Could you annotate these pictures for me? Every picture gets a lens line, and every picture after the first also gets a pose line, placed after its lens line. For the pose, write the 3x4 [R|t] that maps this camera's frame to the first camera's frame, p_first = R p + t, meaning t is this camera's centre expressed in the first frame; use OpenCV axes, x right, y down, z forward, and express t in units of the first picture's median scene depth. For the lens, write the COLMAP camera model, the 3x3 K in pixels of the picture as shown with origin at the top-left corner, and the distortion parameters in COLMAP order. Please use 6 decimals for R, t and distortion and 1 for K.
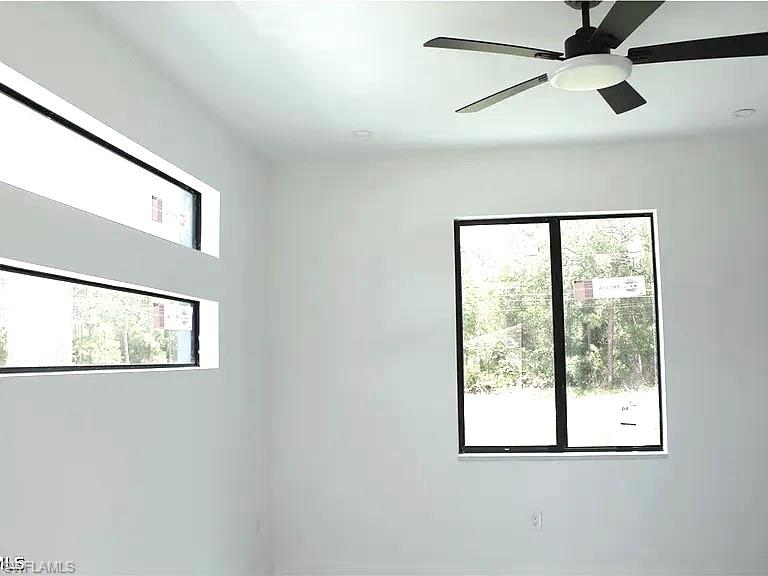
lens RADIAL K [[716.1, 0, 384.0], [0, 716.1, 288.0], [0, 0, 1]] dist [-0.168290, 0.145763]
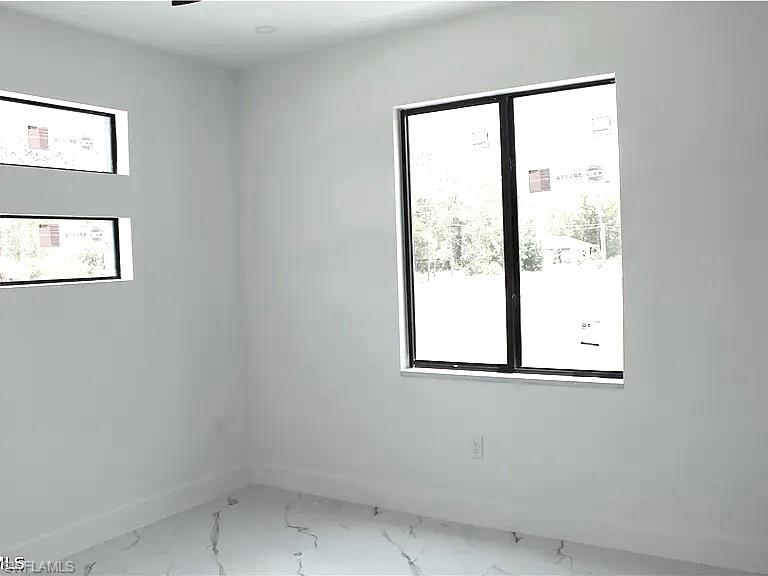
lens RADIAL K [[716.1, 0, 384.0], [0, 716.1, 288.0], [0, 0, 1]] dist [-0.168290, 0.145763]
pose [[0.913660, 0.000829, -0.406479, 0.456839], [0.059894, 0.988808, 0.136644, 0.002527], [0.402043, -0.149192, 0.903384, 0.164690]]
